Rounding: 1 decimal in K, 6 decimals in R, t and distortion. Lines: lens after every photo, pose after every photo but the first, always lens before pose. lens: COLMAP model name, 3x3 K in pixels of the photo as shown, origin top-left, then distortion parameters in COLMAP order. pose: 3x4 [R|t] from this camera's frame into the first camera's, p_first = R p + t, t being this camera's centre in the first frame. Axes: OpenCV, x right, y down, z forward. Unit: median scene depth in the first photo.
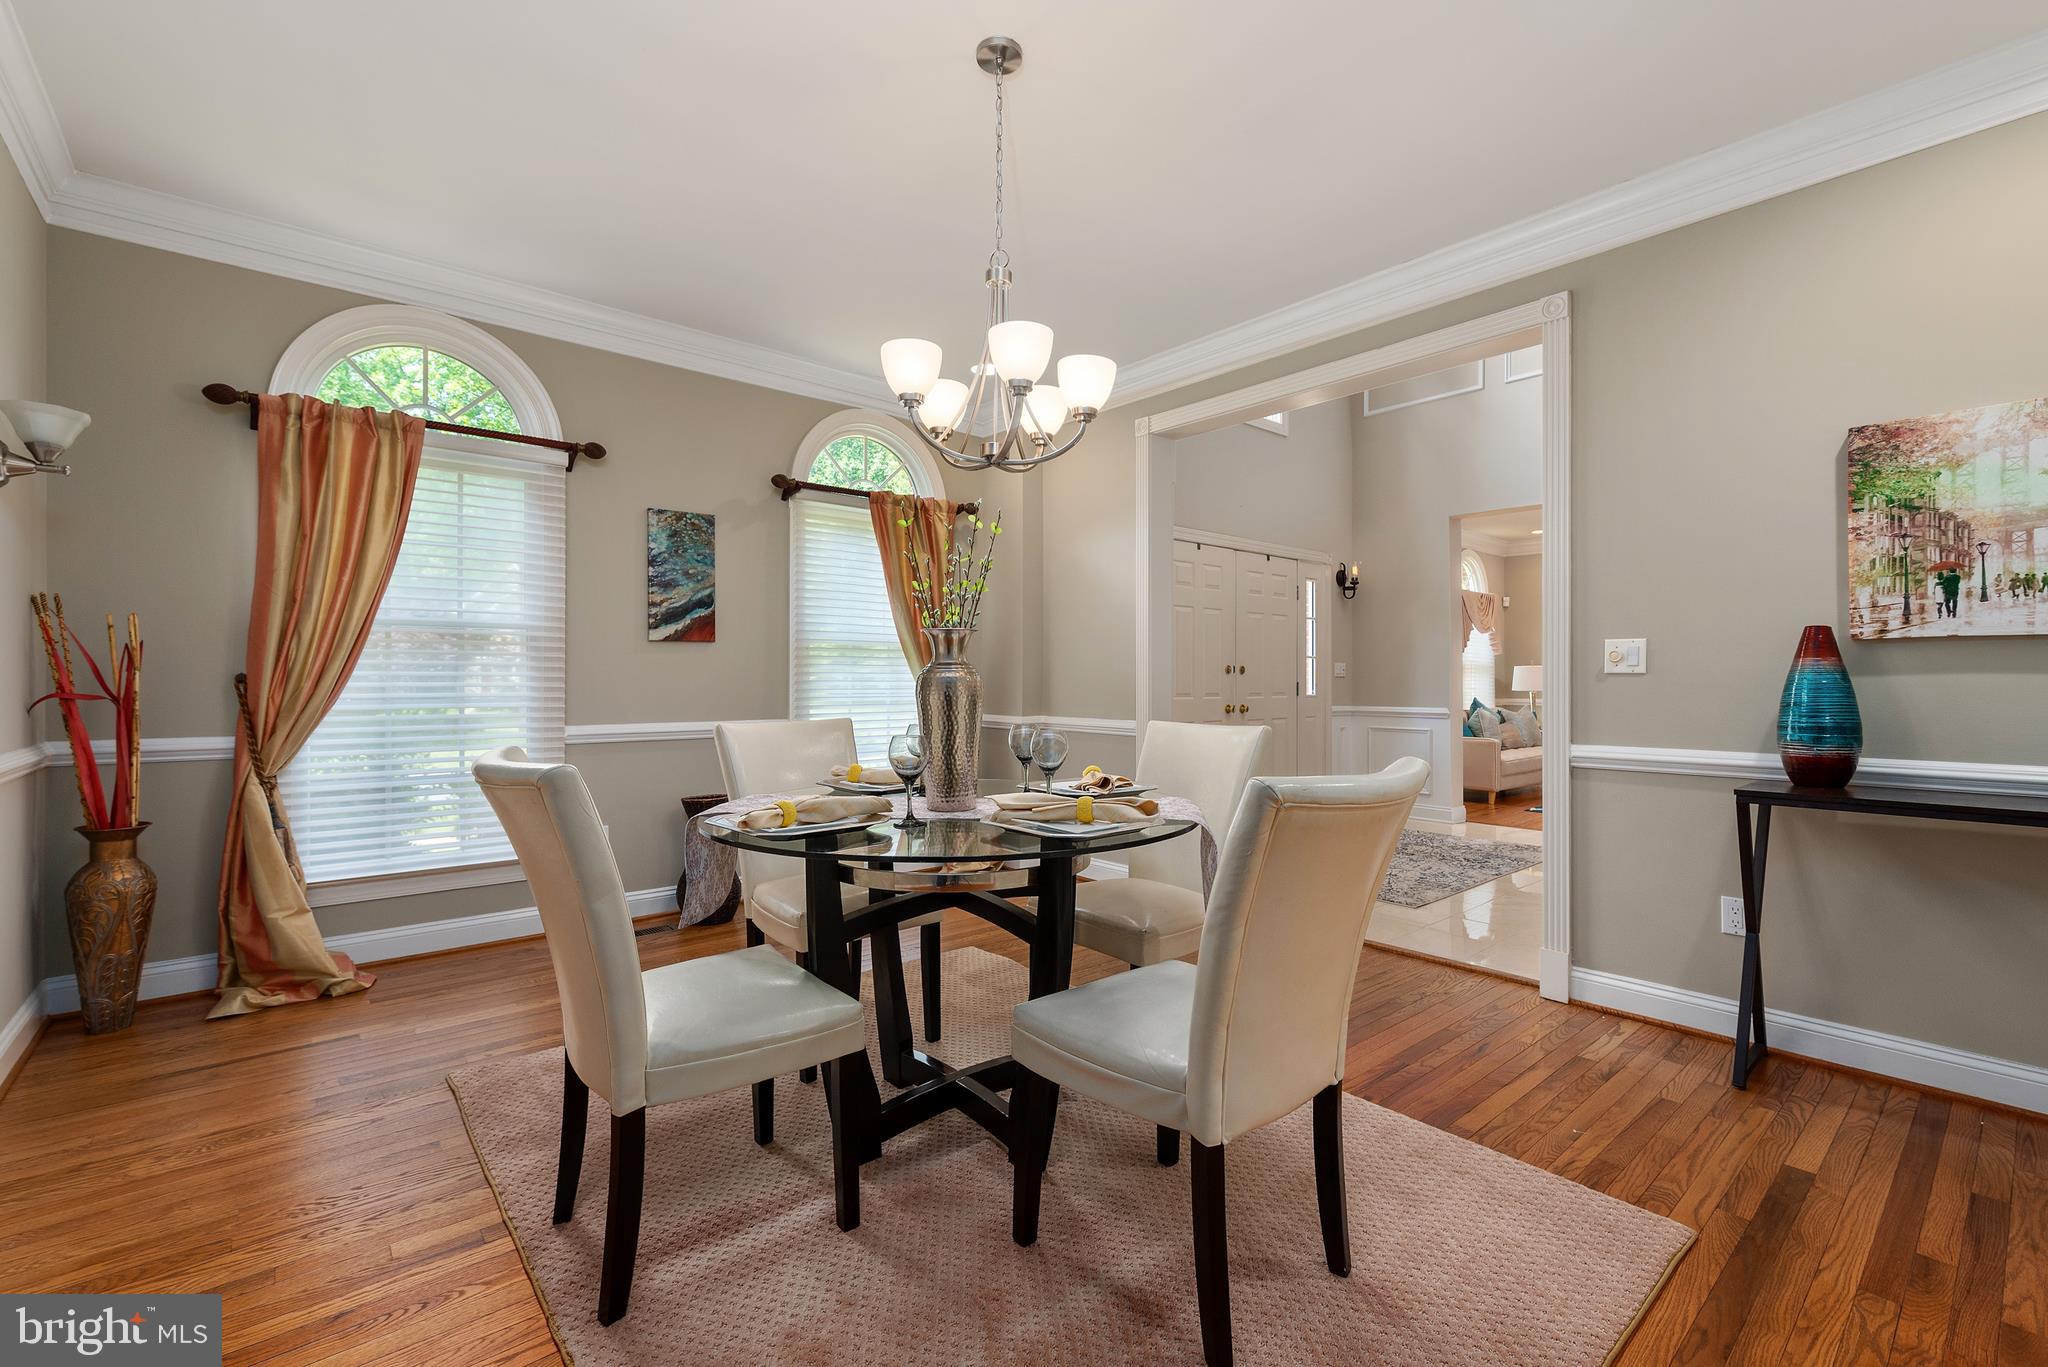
lens RADIAL K [[887.4, 0, 1022.6], [0, 887.4, 682.6], [0, 0, 1]] dist [0.007680, -0.000252]
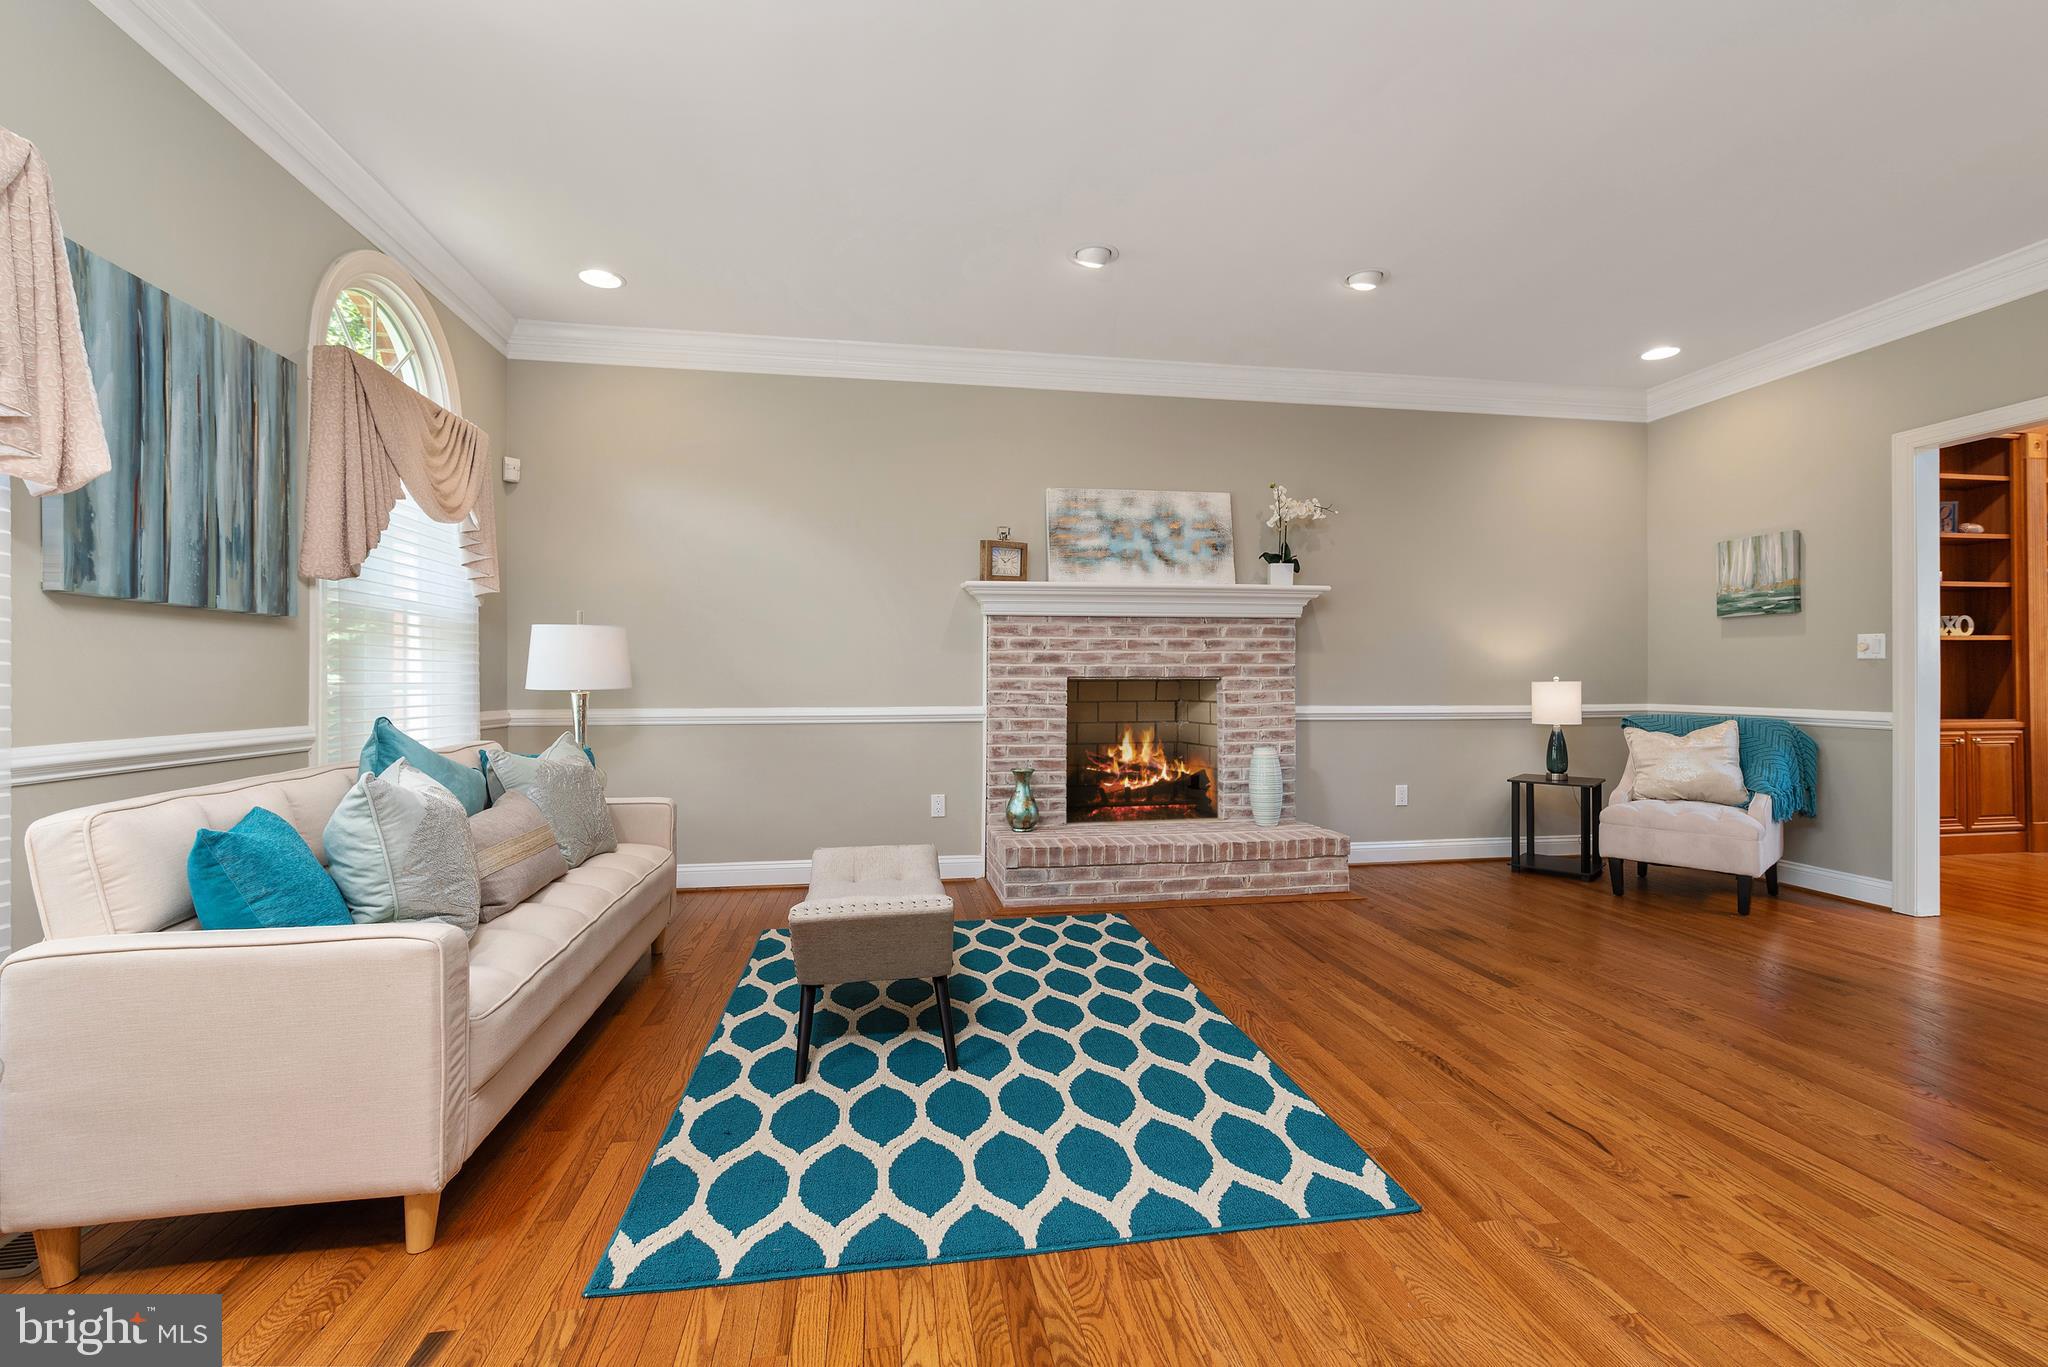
lens RADIAL K [[887.4, 0, 1024.8], [0, 887.4, 681.2], [0, 0, 1]] dist [0.007680, -0.000252]
pose [[0.528445, 0.001247, 0.848967, 0.345691], [-0.006712, 0.999974, 0.002709, 0.003555], [-0.848941, -0.007130, 0.528439, 0.626941]]
